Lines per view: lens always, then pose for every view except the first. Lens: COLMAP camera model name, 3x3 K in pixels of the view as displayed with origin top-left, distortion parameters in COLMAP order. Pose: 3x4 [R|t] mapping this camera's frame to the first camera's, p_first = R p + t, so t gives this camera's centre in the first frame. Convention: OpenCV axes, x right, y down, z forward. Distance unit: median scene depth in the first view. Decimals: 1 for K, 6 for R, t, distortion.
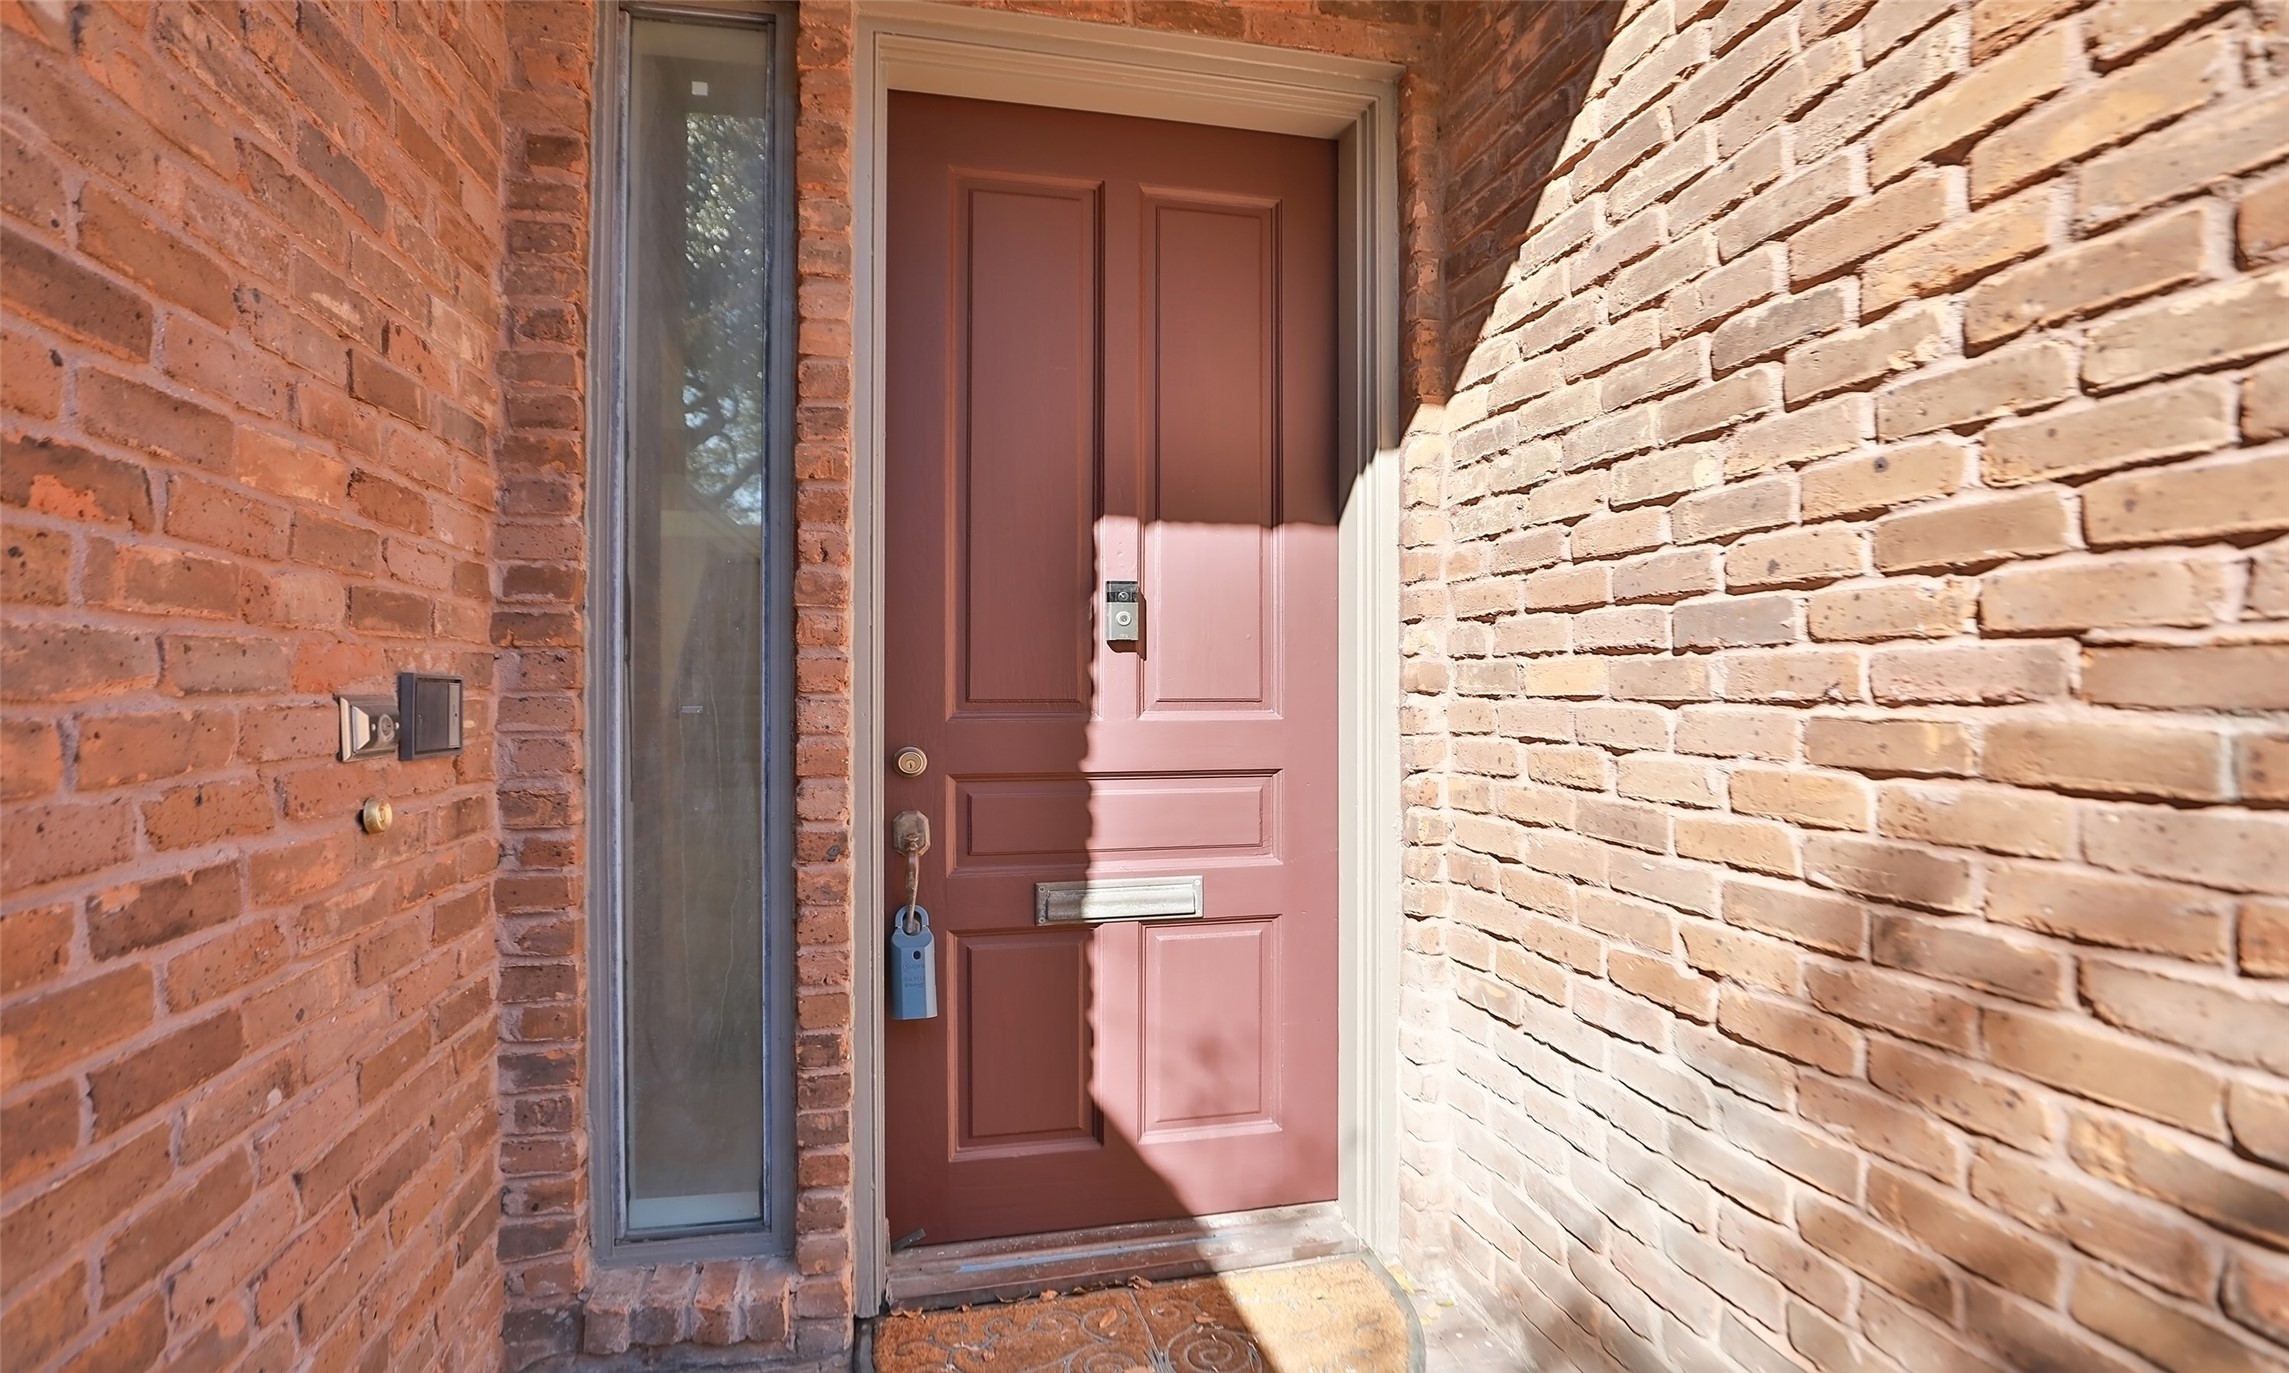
lens RADIAL K [[1125.2, 0, 1150.5], [0, 1125.2, 690.5], [0, 0, 1]] dist [-0.035272, -0.000494]
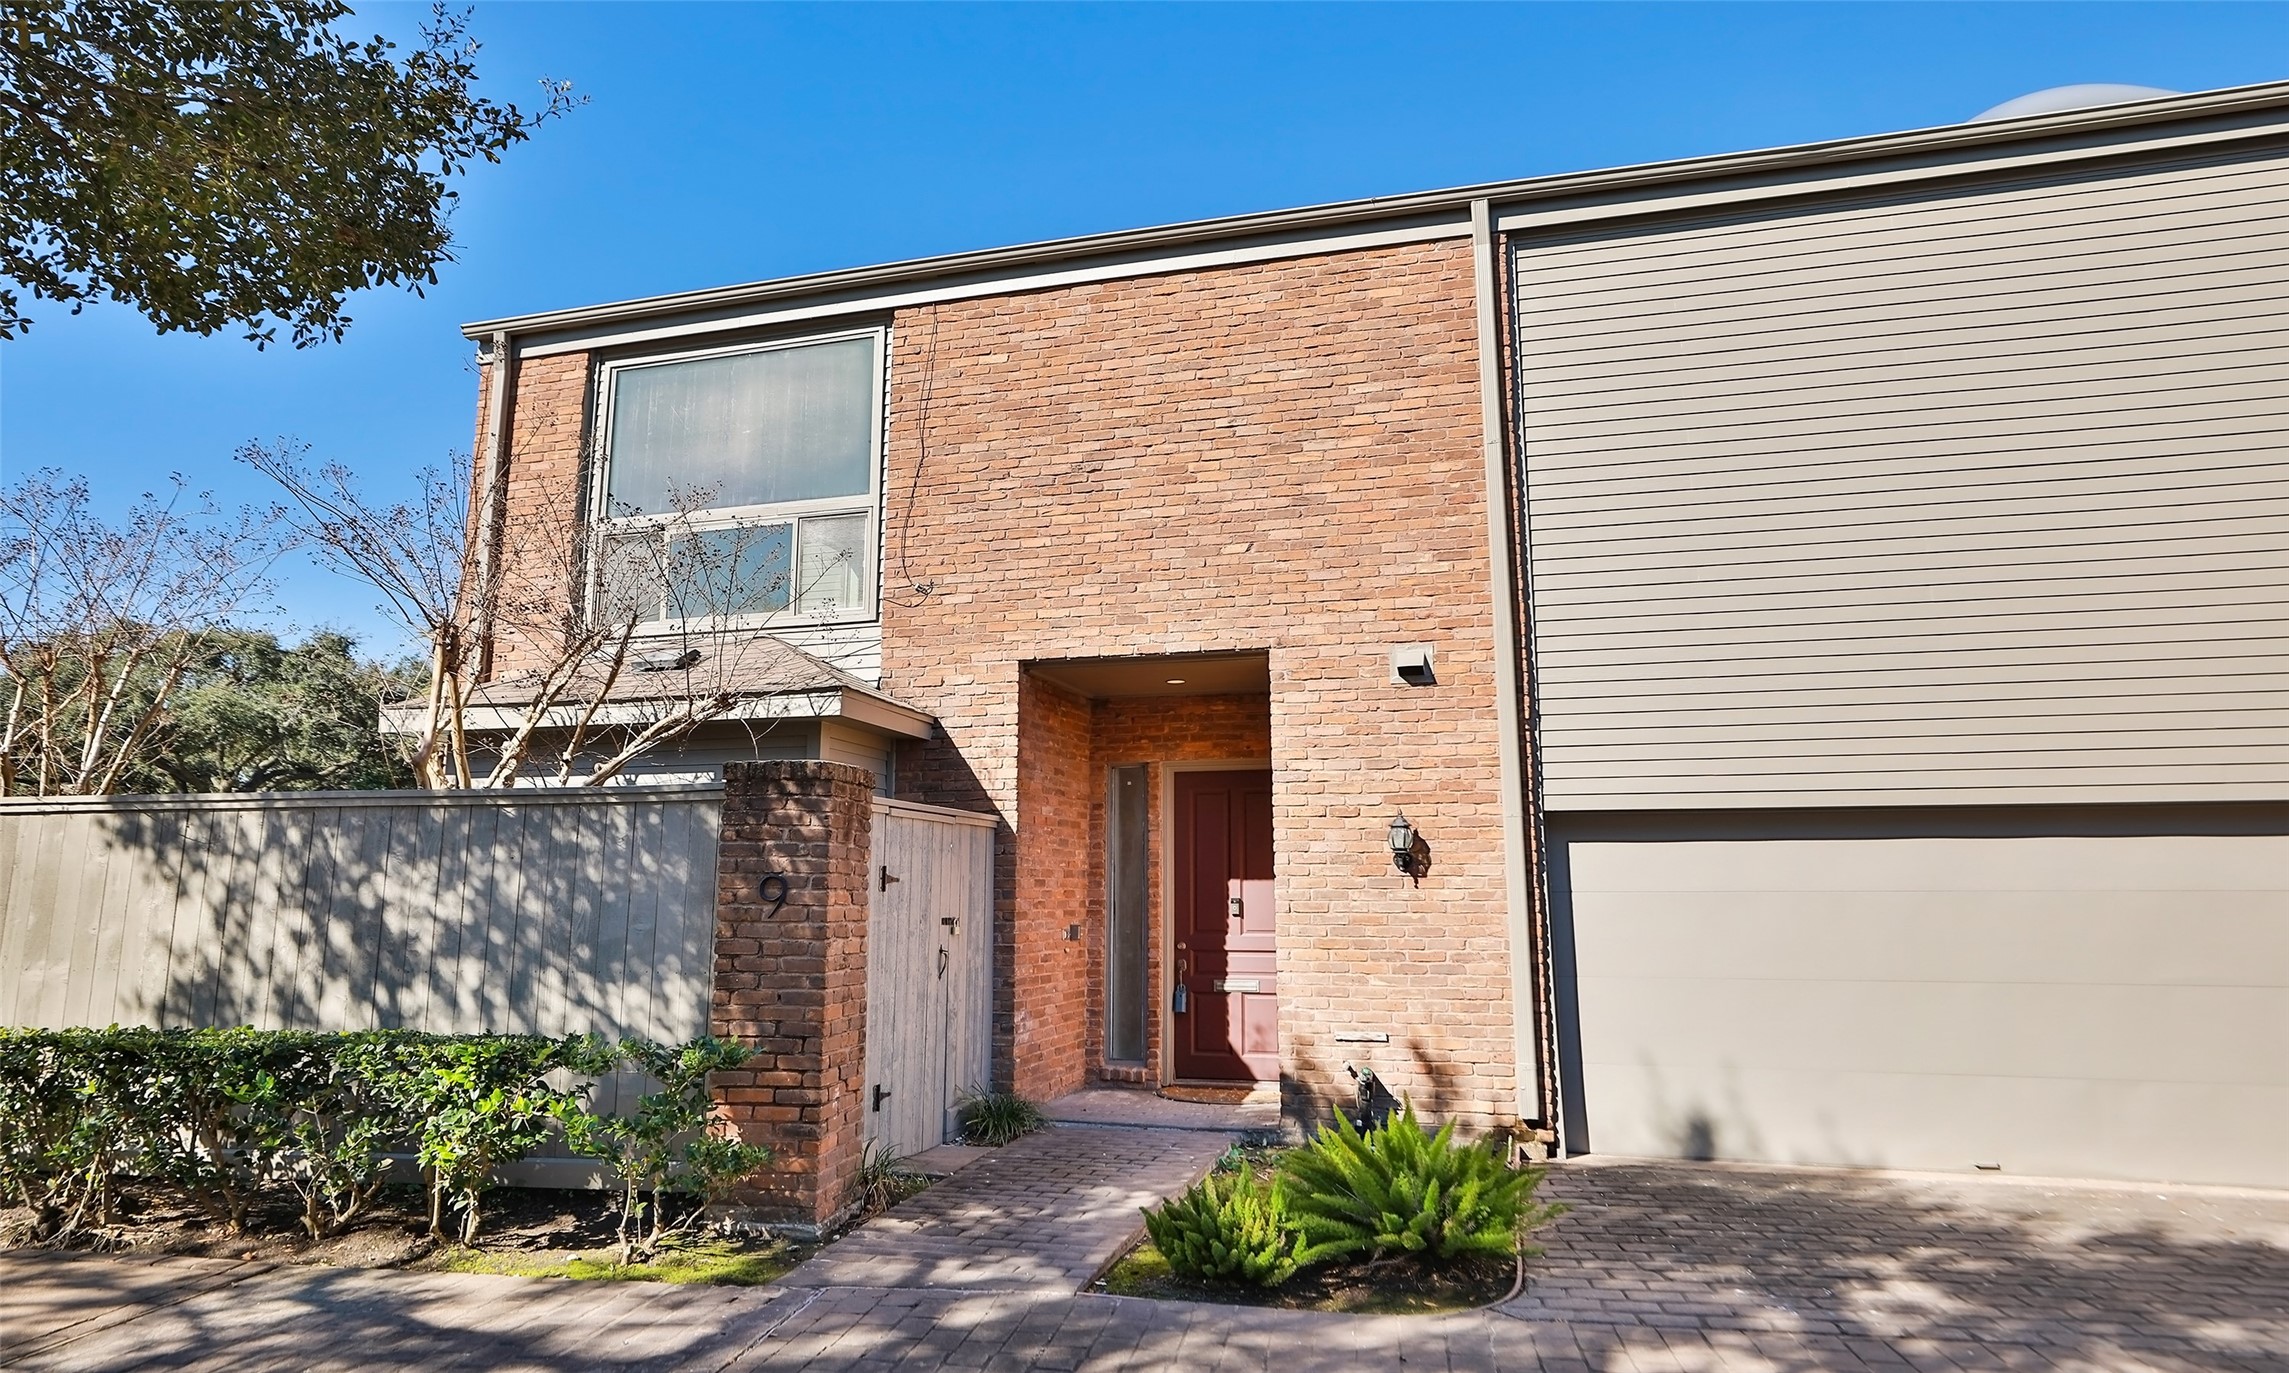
lens RADIAL K [[1342.5, 0, 1149.1], [0, 1342.5, 682.2], [0, 0, 1]] dist [0.000219, 0.000002]
pose [[0.877692, -0.083871, -0.471829, 2.200011], [0.000353, 0.984679, -0.174377, -0.028670], [0.479225, 0.152883, 0.864274, -3.601727]]
